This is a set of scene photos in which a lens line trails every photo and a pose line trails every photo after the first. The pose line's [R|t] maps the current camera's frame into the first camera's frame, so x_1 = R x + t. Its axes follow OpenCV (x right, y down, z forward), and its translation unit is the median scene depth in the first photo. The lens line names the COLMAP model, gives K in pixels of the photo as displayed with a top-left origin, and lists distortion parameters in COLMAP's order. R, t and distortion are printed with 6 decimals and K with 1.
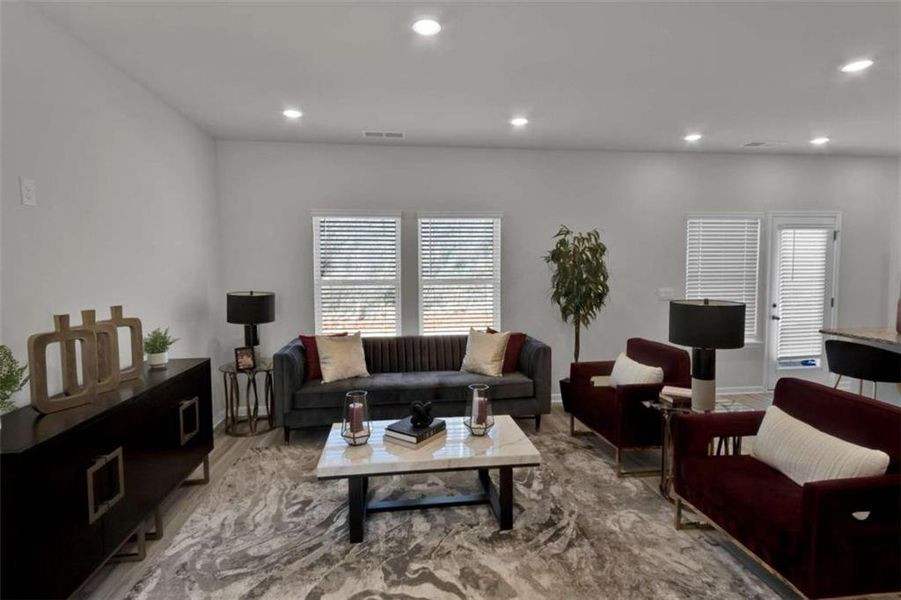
lens RADIAL K [[442.0, 0, 448.0], [0, 442.0, 290.3], [0, 0, 1]] dist [0.003952, -0.000093]
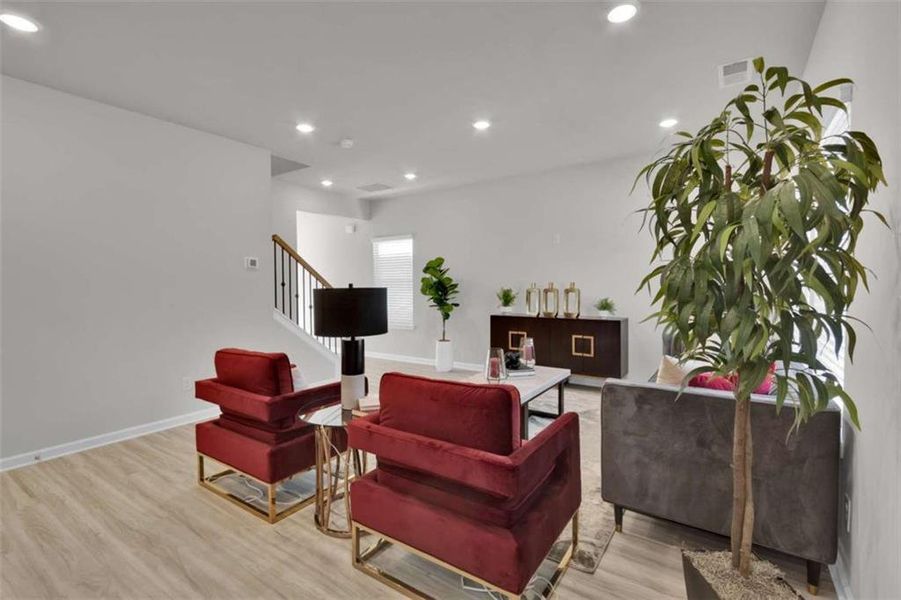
lens RADIAL K [[413.6, 0, 449.8], [0, 413.6, 292.3], [0, 0, 1]] dist [0.003838, -0.000270]
pose [[-0.662210, 0.026693, -0.748843, 0.802139], [-0.025519, 0.997982, 0.058140, -0.014369], [0.748884, 0.057610, -0.660192, 1.263013]]
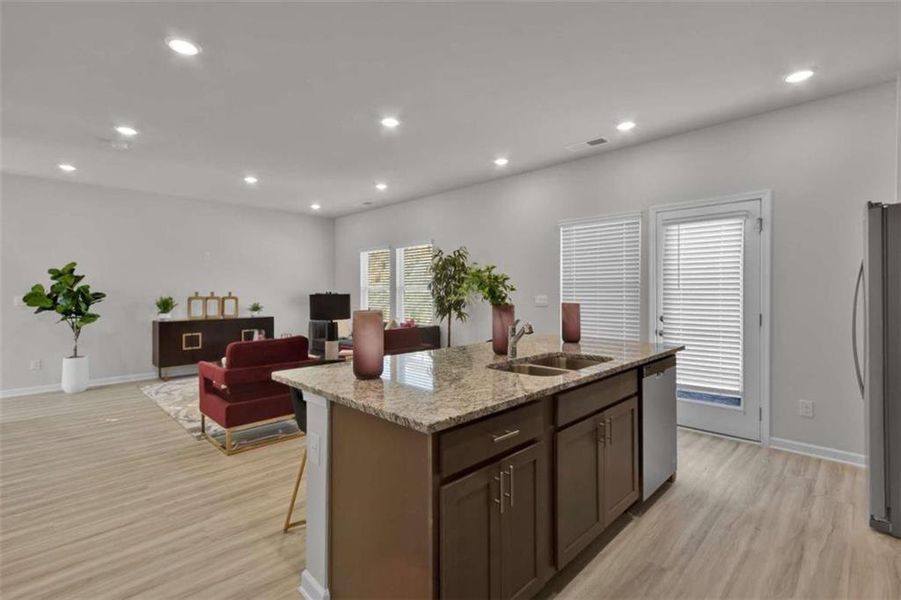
lens RADIAL K [[415.3, 0, 448.8], [0, 415.3, 291.8], [0, 0, 1]] dist [0.027861, -0.017257]
pose [[0.617285, 0.006312, -0.786714, 1.540509], [-0.041172, 0.998857, -0.024292, 0.027670], [0.785661, 0.047386, 0.616839, 0.284079]]
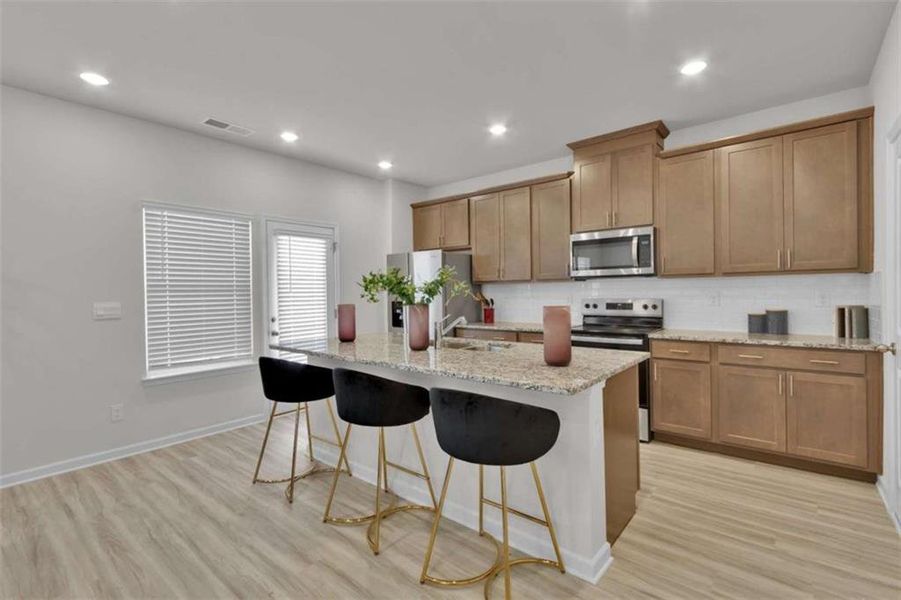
lens RADIAL K [[423.8, 0, 449.8], [0, 423.8, 291.1], [0, 0, 1]] dist [0.028646, -0.000068]
pose [[0.723482, -0.001513, 0.690342, 0.563107], [0.041545, 0.998281, -0.041350, 0.037604], [-0.689092, 0.058596, 0.722301, 0.185375]]
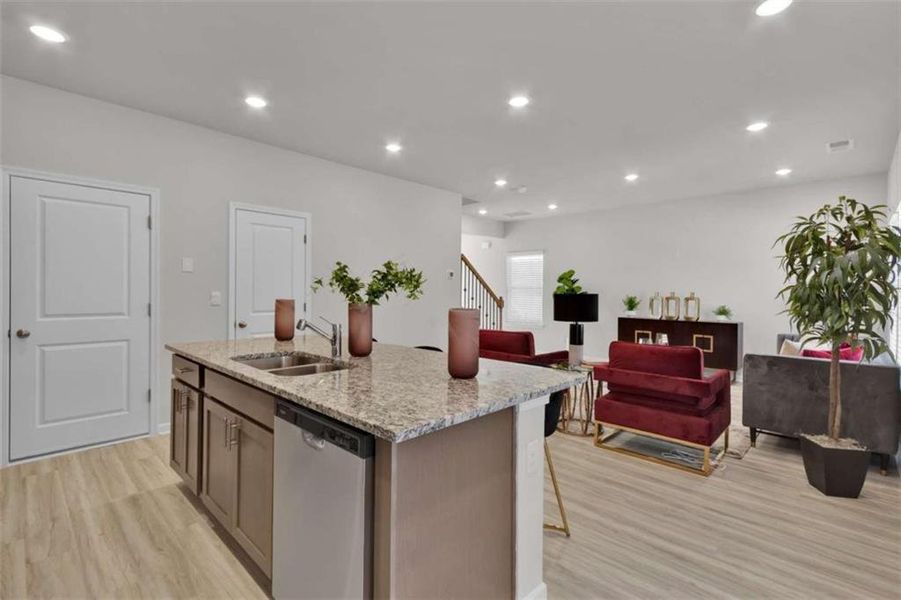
lens RADIAL K [[415.3, 0, 448.8], [0, 415.3, 291.8], [0, 0, 1]] dist [0.027861, -0.017257]
pose [[-0.776377, 0.001398, -0.630267, 1.356651], [-0.036451, 0.998224, 0.047116, -0.024070], [0.629213, 0.059554, -0.774948, 1.359286]]
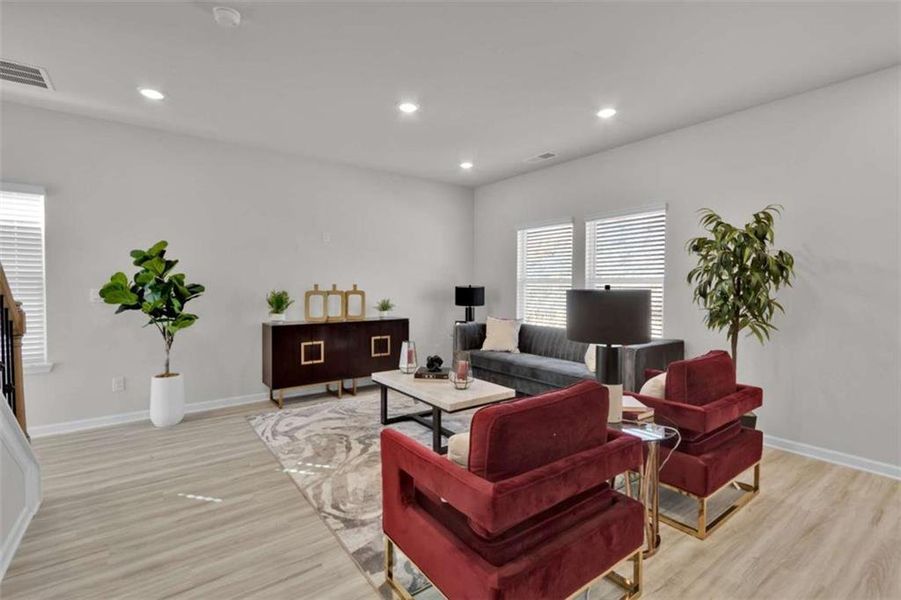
lens RADIAL K [[413.6, 0, 449.8], [0, 413.6, 292.3], [0, 0, 1]] dist [0.003838, -0.000270]
pose [[0.492887, 0.024361, -0.869752, 0.823013], [-0.049737, 0.998762, -0.000211, 0.033558], [0.868671, 0.043363, 0.493488, 0.267574]]
